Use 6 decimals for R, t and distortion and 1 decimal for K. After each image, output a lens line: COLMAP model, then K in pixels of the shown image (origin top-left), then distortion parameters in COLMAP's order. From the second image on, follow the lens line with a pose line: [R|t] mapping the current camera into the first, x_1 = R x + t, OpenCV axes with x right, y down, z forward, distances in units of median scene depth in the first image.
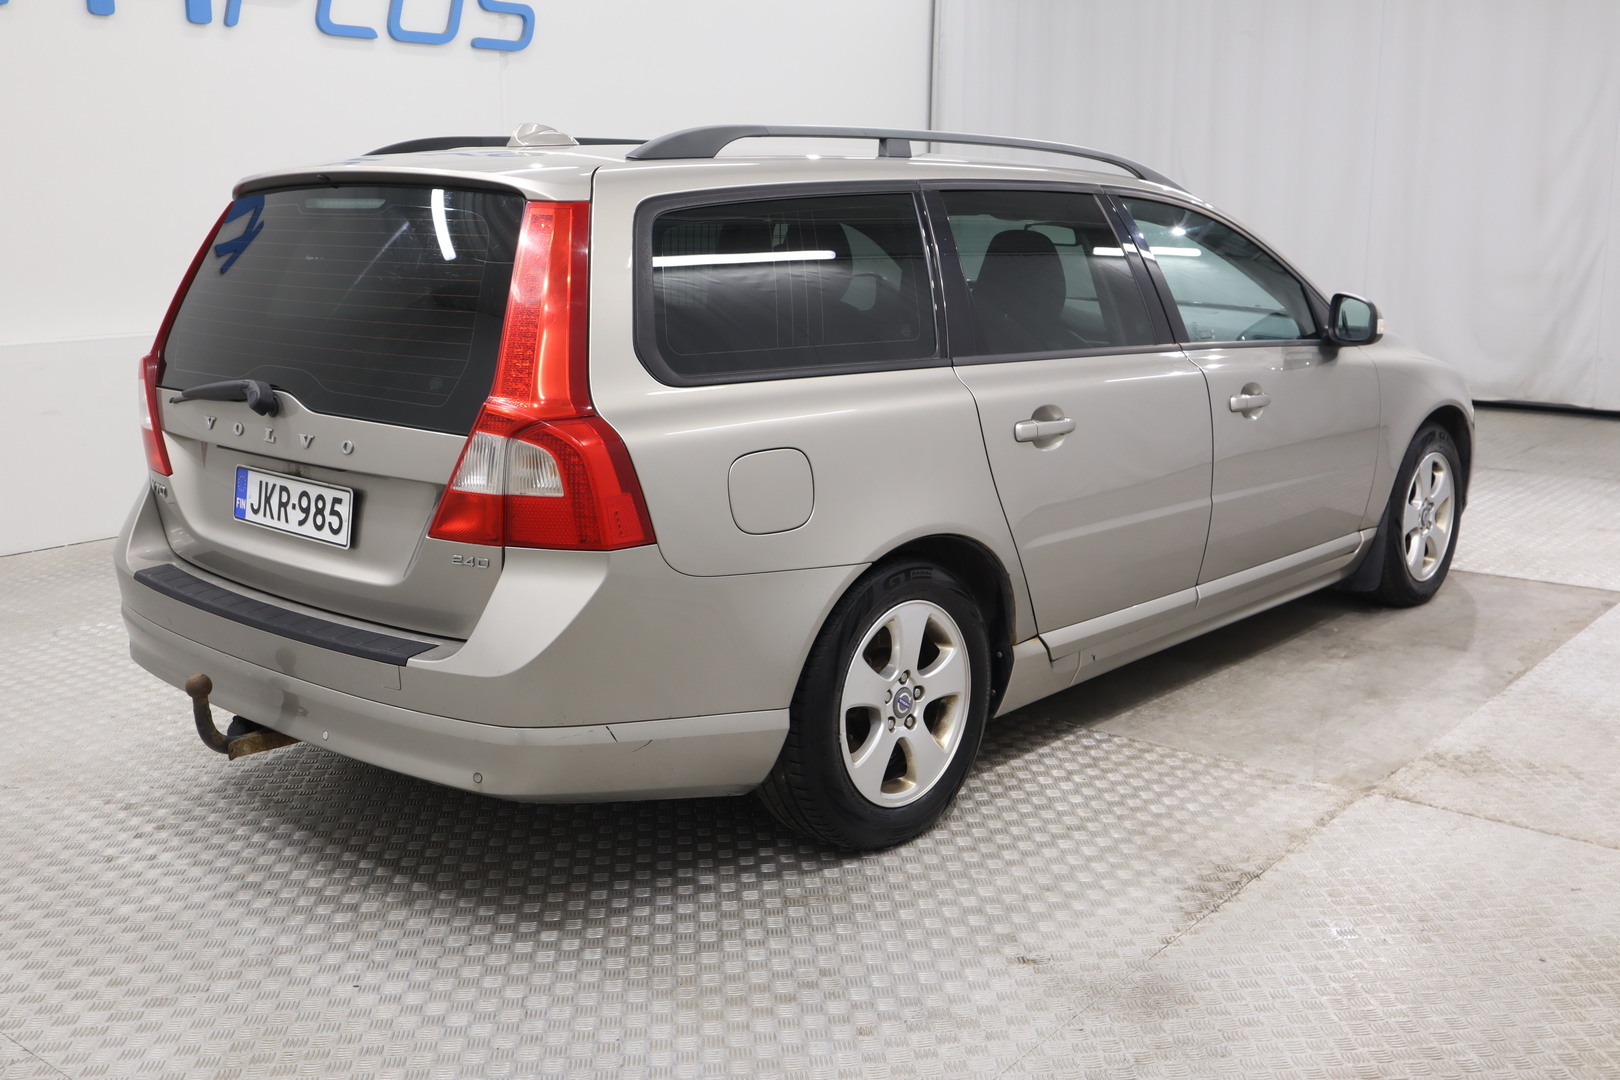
lens RADIAL K [[1545.4, 0, 810.0], [0, 1545.4, 540.0], [0, 0, 1]] dist [0.004816, 0.001431]
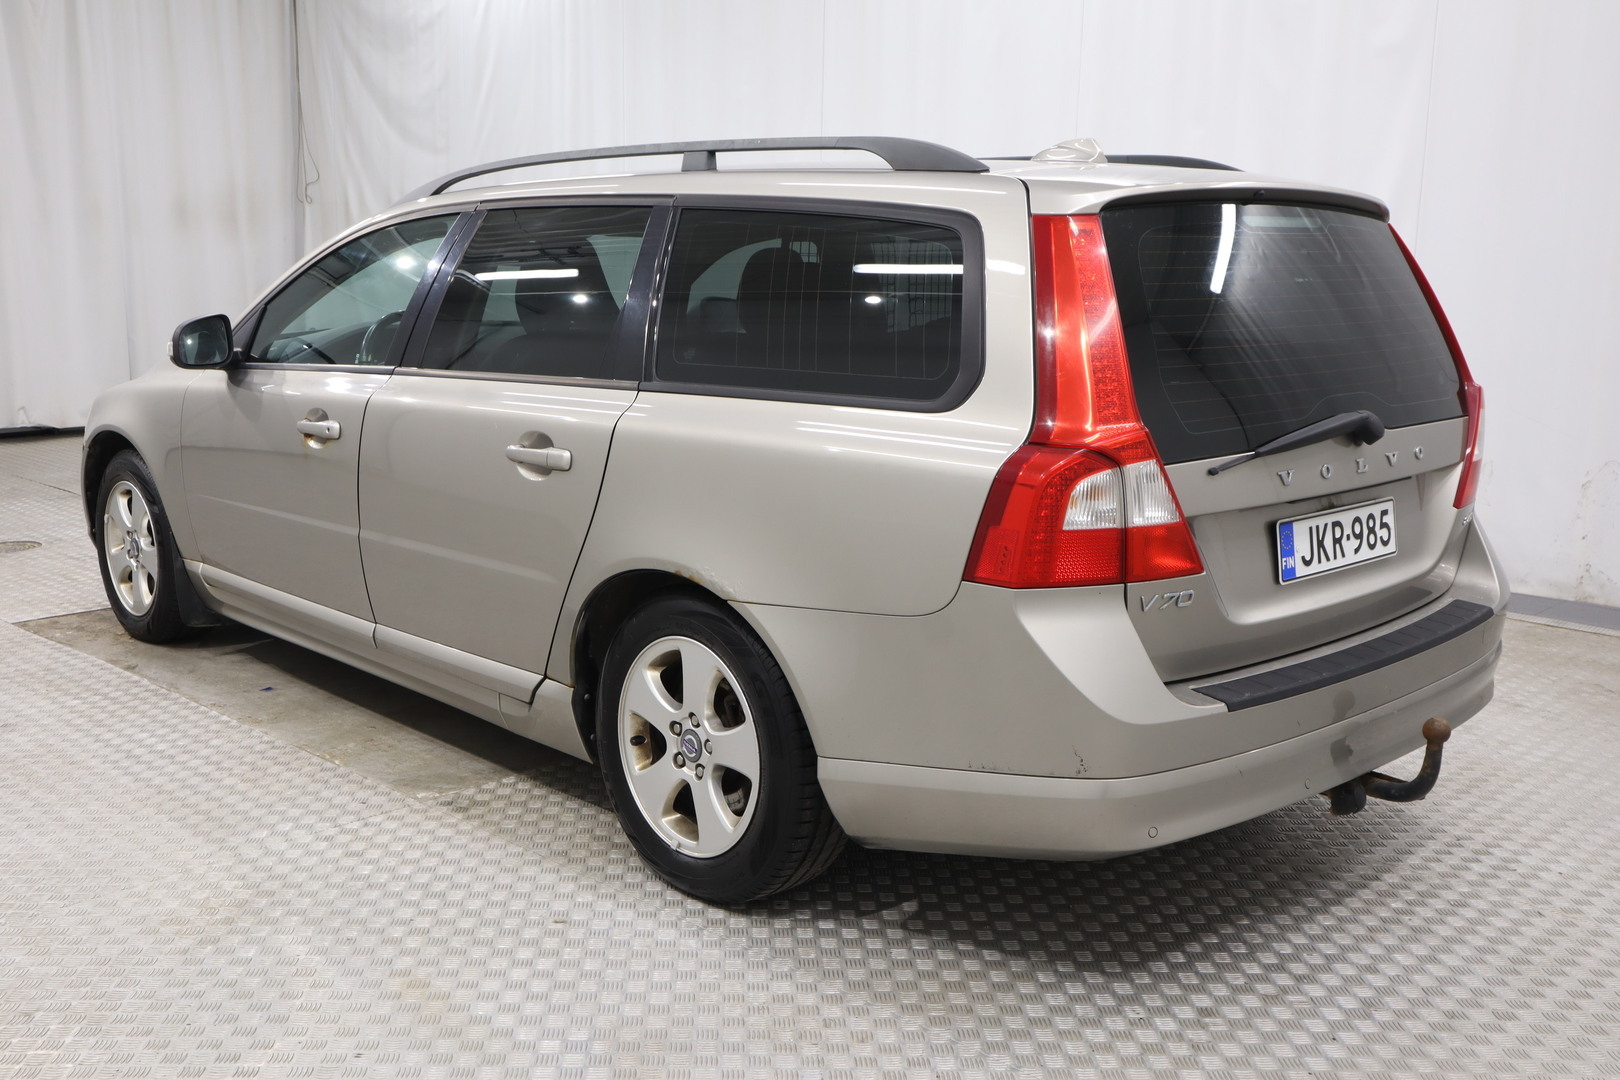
lens RADIAL K [[1562.4, 0, 810.0], [0, 1562.4, 540.0], [0, 0, 1]] dist [0.002813, 0.001435]
pose [[0.089225, -0.192477, 0.977237, -1.319305], [0.196012, 0.965356, 0.172240, -0.254018], [-0.976534, 0.176183, 0.123861, 1.214127]]
